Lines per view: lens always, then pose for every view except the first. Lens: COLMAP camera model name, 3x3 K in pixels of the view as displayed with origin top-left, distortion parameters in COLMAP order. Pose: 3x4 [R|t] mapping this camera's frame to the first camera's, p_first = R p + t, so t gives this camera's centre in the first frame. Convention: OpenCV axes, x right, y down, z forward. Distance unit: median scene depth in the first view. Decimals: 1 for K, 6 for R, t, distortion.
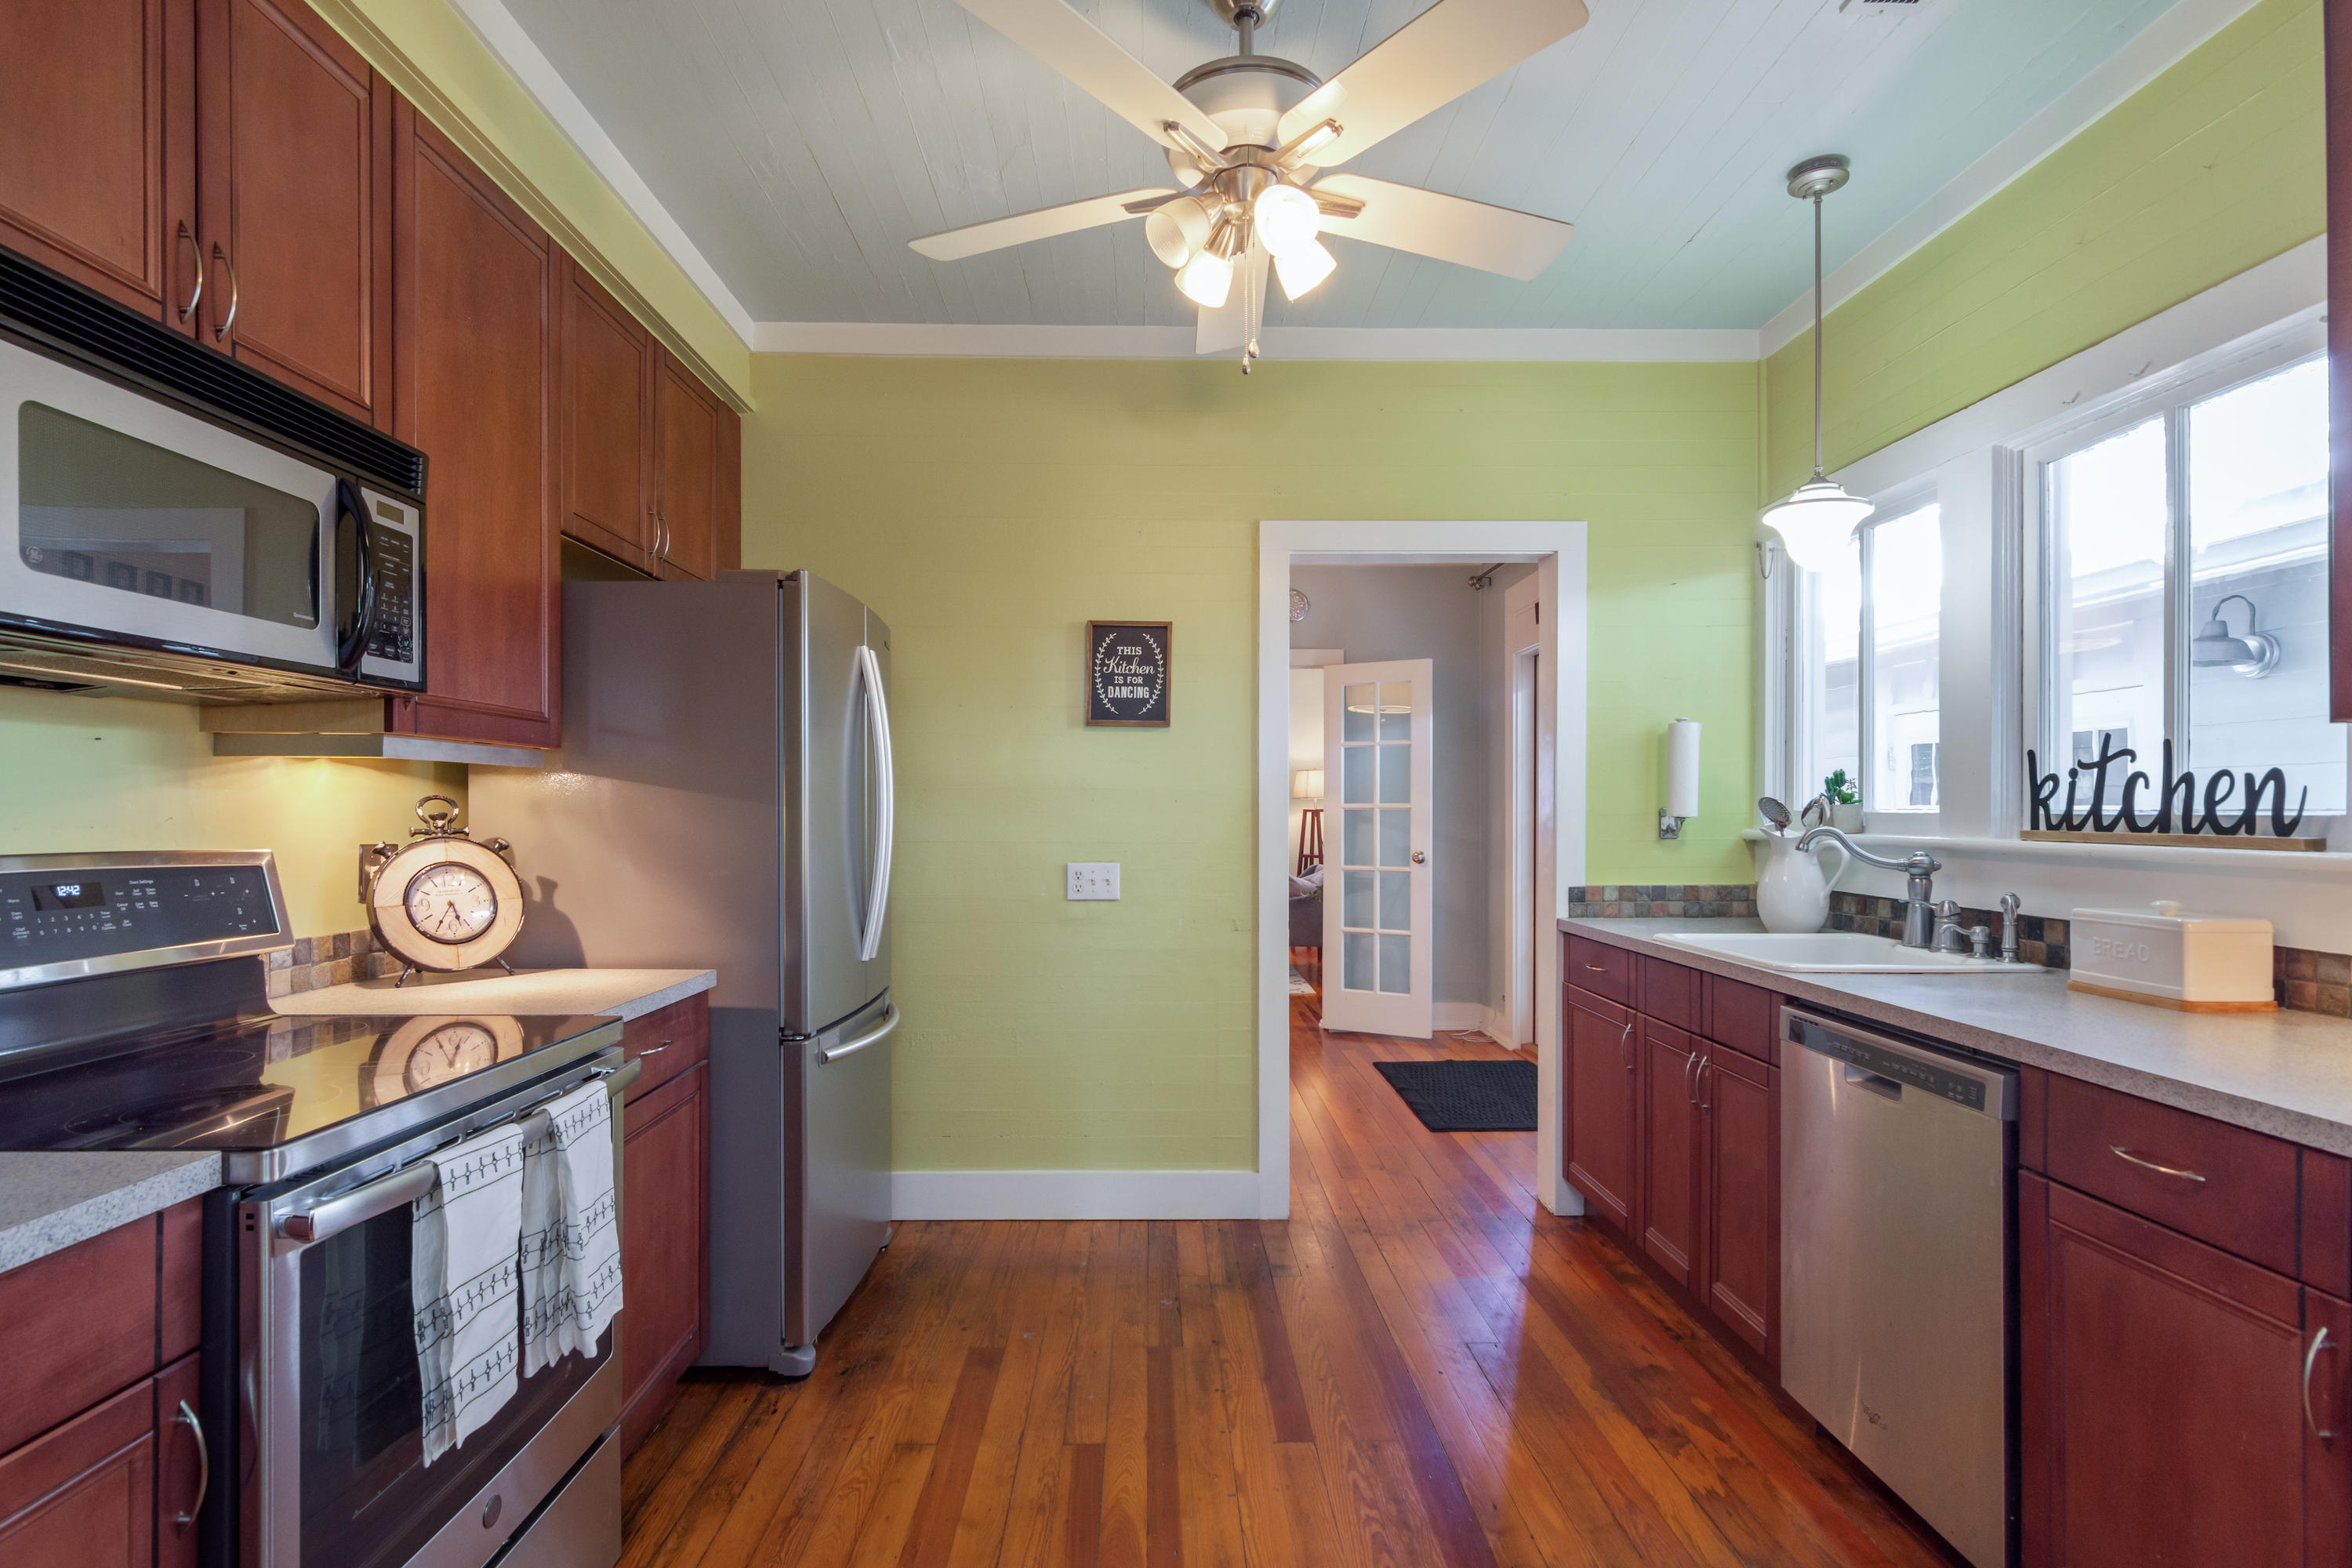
lens RADIAL K [[1133.9, 0, 1173.2], [0, 1133.9, 801.5], [0, 0, 1]] dist [0.000350, -0.000119]
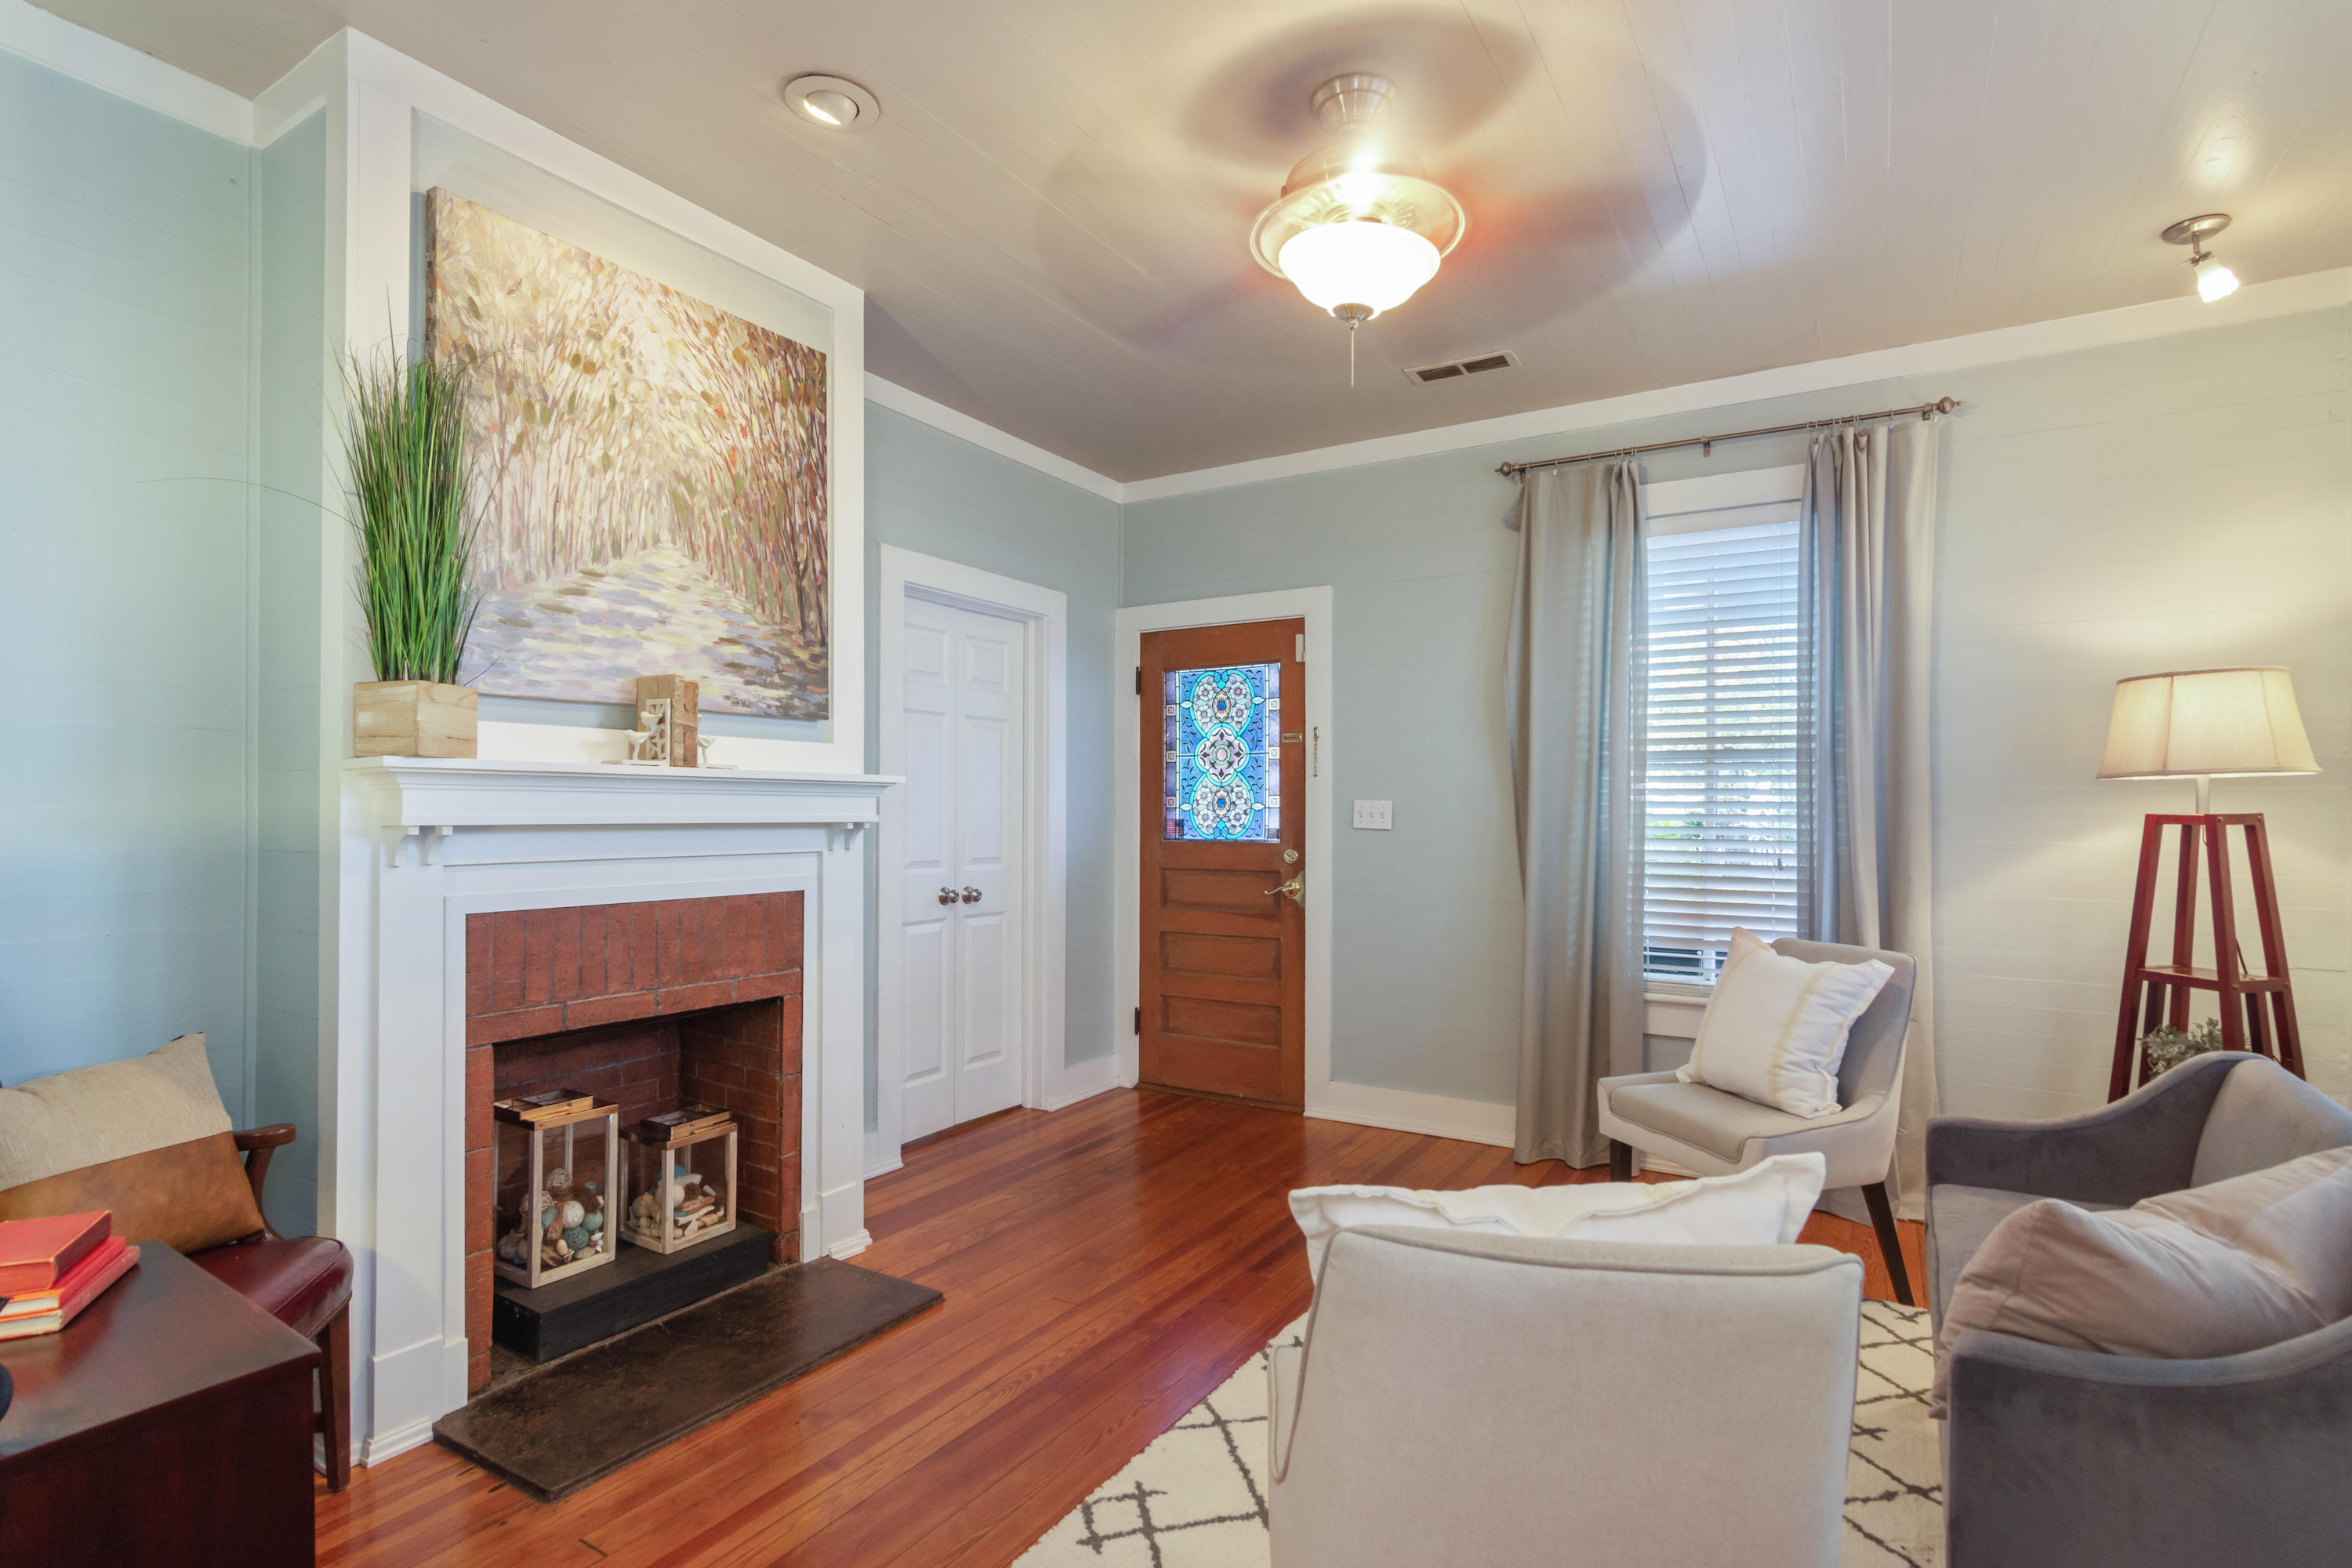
lens RADIAL K [[1133.9, 0, 1175.7], [0, 1133.9, 789.2], [0, 0, 1]] dist [0.000350, -0.000119]
pose [[0.837160, 0.005012, -0.546935, 0.065241], [0.001084, 0.999941, 0.010823, -0.002797], [0.546957, -0.009653, 0.837105, 0.617832]]
